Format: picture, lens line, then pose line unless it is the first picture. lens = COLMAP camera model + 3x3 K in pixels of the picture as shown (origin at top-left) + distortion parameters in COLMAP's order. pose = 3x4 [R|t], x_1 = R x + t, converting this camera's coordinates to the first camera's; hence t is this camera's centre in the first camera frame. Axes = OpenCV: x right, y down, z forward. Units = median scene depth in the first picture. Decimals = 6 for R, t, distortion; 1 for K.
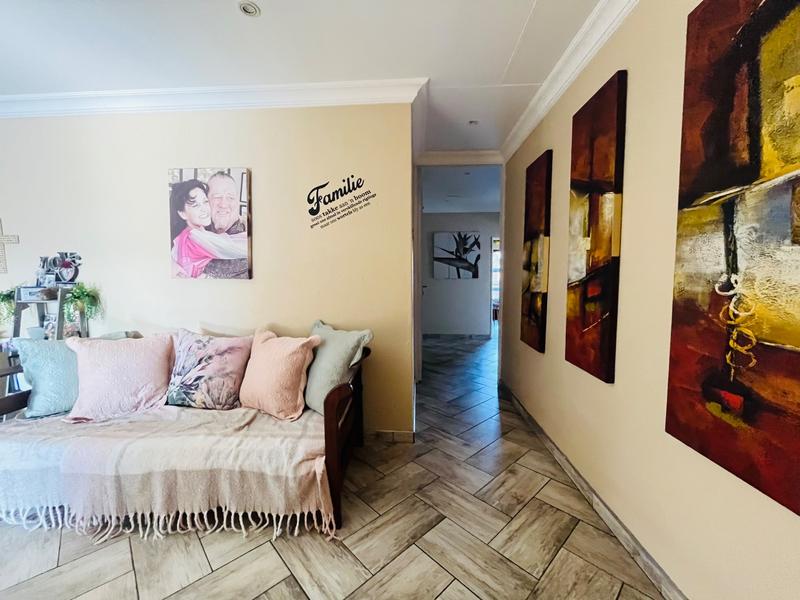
lens RADIAL K [[326.4, 0, 397.2], [0, 326.4, 301.1], [0, 0, 1]] dist [-0.001559, -0.000832]
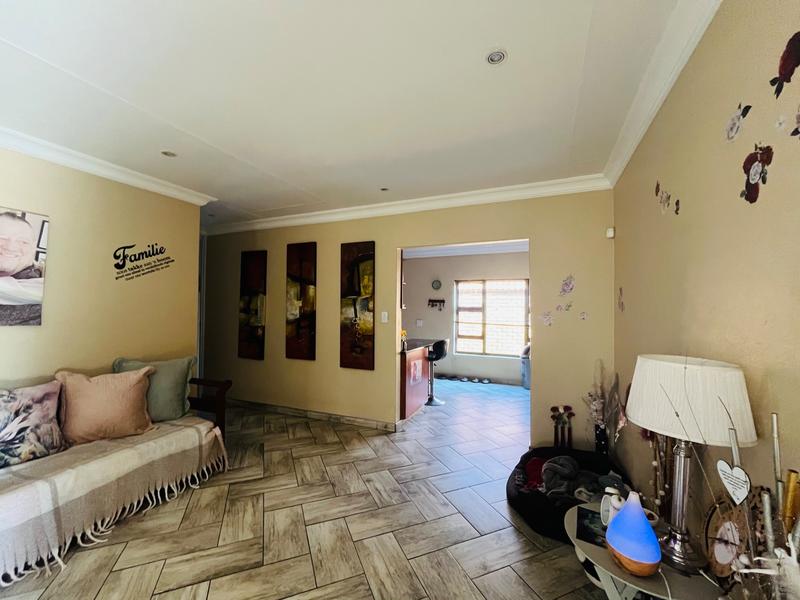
lens RADIAL K [[326.4, 0, 399.5], [0, 326.4, 297.1], [0, 0, 1]] dist [-0.001559, -0.000832]
pose [[0.355568, 0.039054, 0.933834, -1.008977], [0.067372, 0.995457, -0.067284, -0.012775], [-0.932219, 0.086838, 0.351321, -0.366223]]
